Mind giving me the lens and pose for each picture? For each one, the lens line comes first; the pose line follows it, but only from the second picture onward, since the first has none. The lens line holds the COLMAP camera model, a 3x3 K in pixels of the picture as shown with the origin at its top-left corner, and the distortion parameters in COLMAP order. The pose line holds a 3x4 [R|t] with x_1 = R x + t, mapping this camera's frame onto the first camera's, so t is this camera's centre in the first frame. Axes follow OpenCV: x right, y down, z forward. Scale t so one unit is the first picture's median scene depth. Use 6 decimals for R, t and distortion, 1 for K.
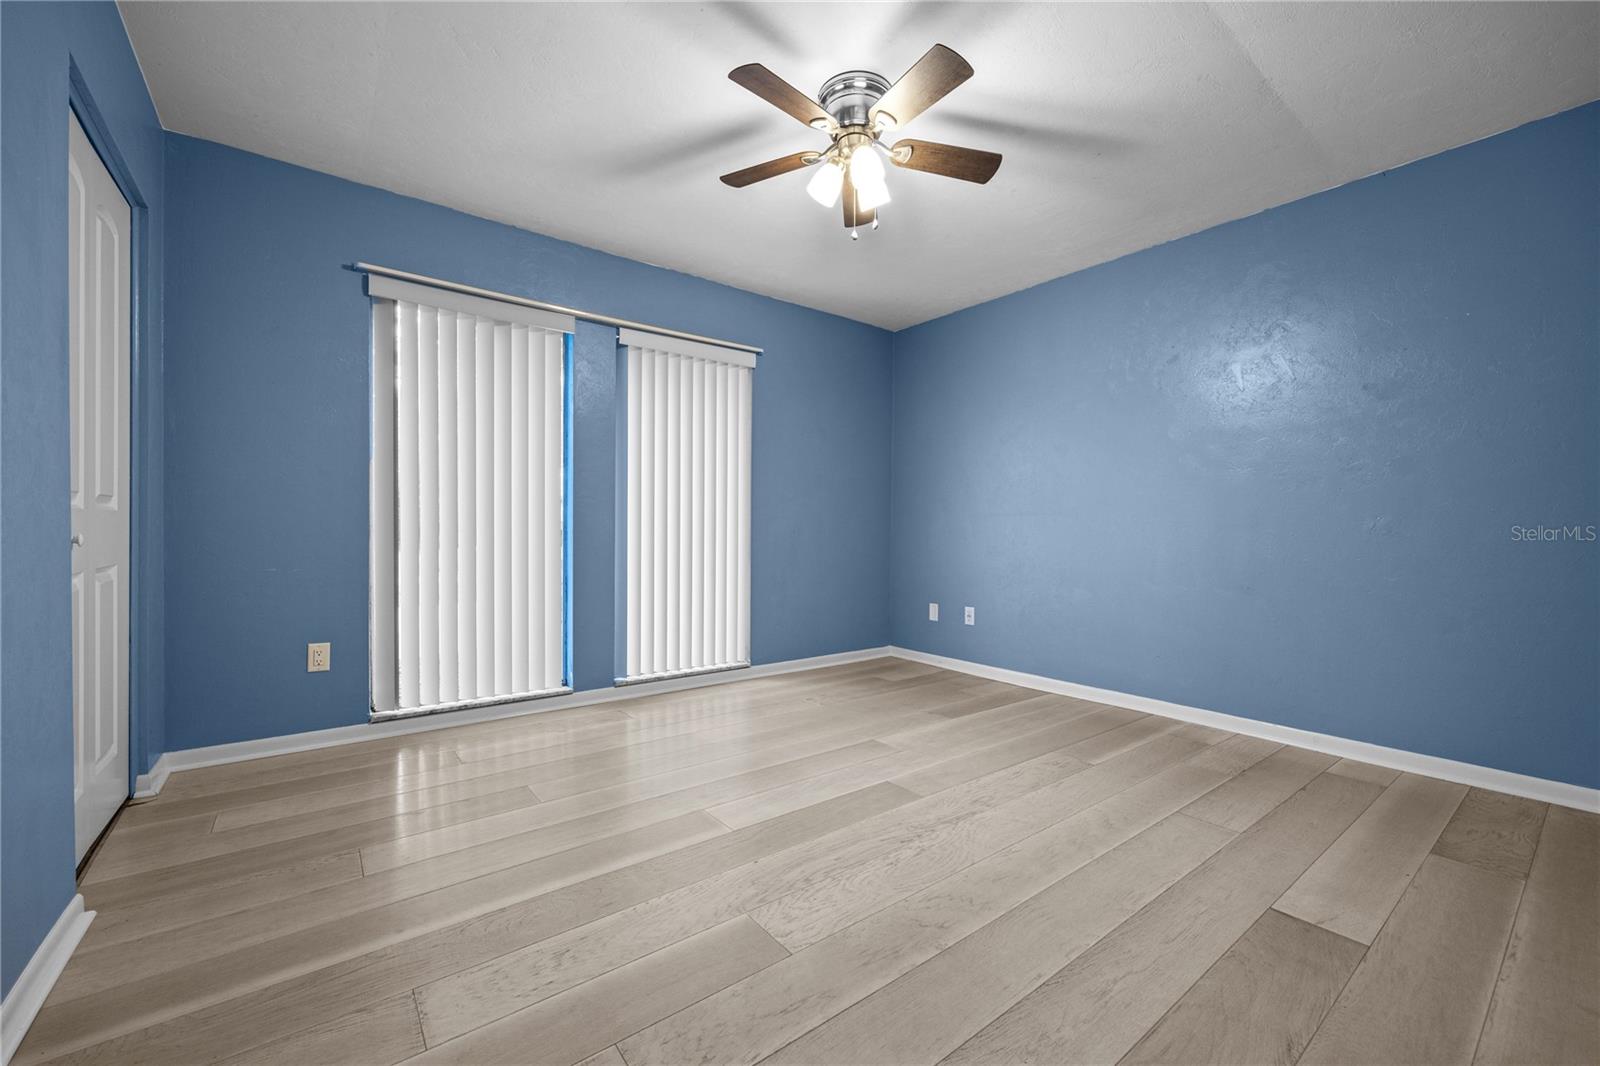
lens RADIAL K [[638.3, 0, 800.4], [0, 638.3, 537.4], [0, 0, 1]] dist [-0.000461, 0.000436]
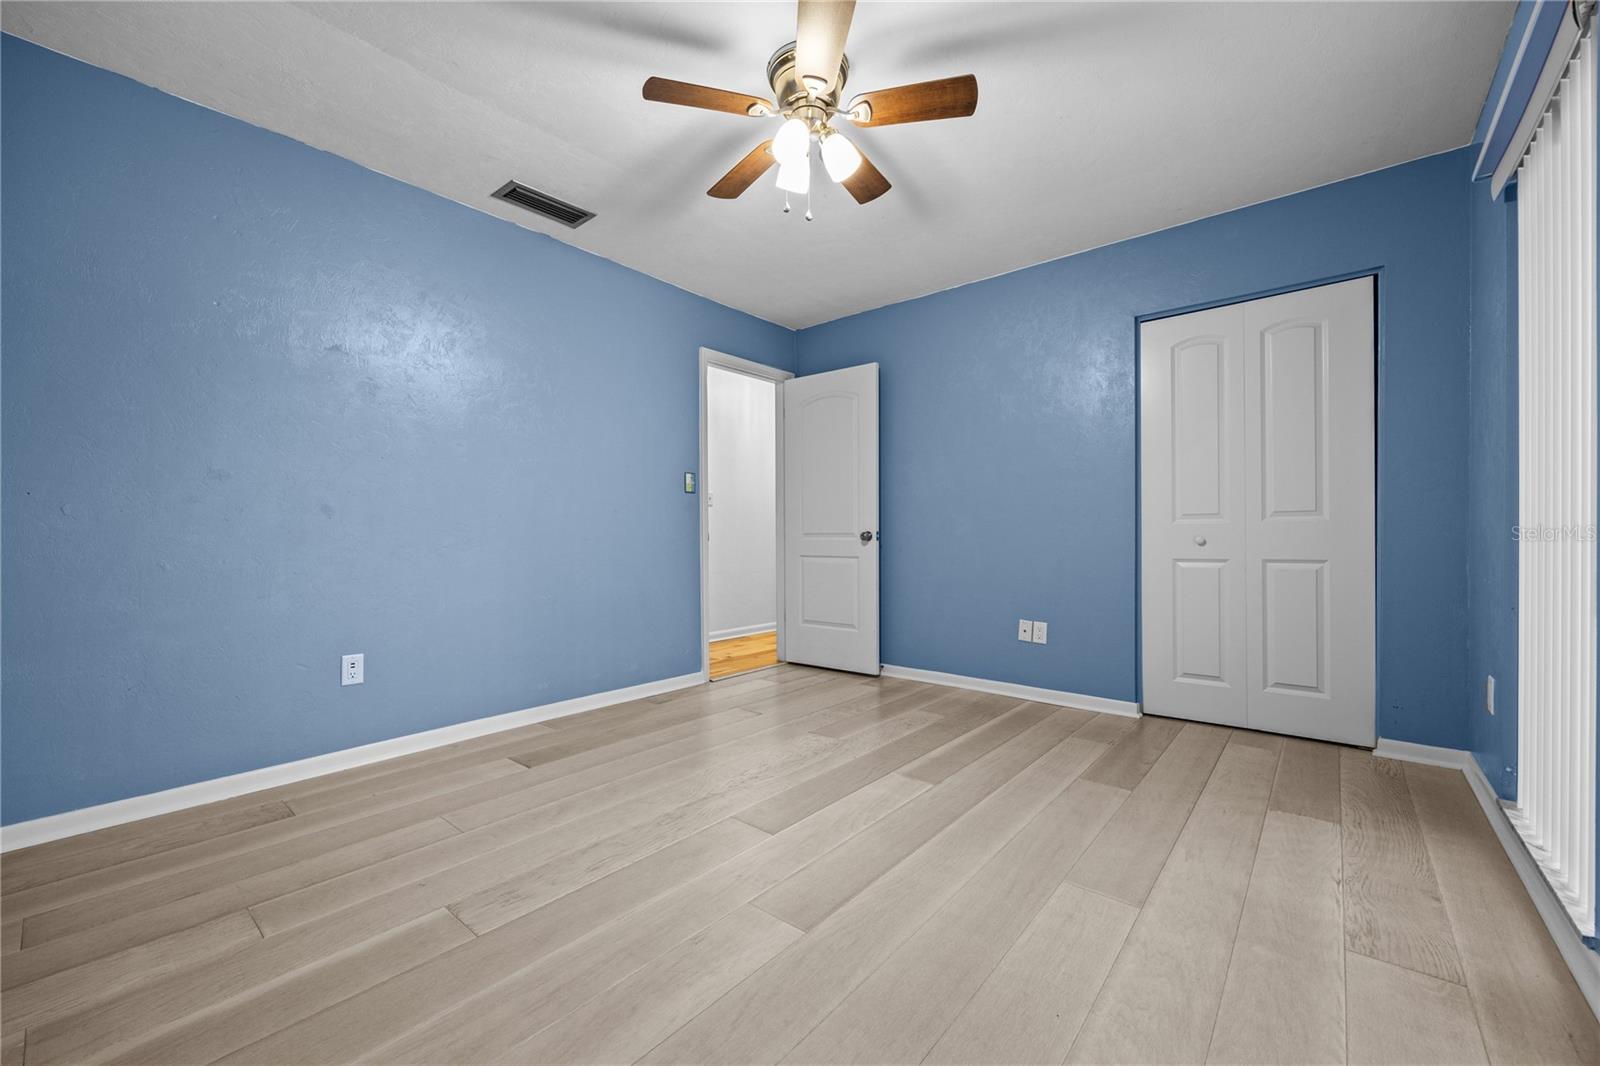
lens RADIAL K [[638.3, 0, 800.4], [0, 638.3, 537.4], [0, 0, 1]] dist [-0.000461, 0.000436]
pose [[-0.976852, -0.001882, -0.213909, 0.314933], [-0.003728, 0.999959, 0.008229, -0.011845], [0.213885, 0.008836, -0.976819, 2.049243]]
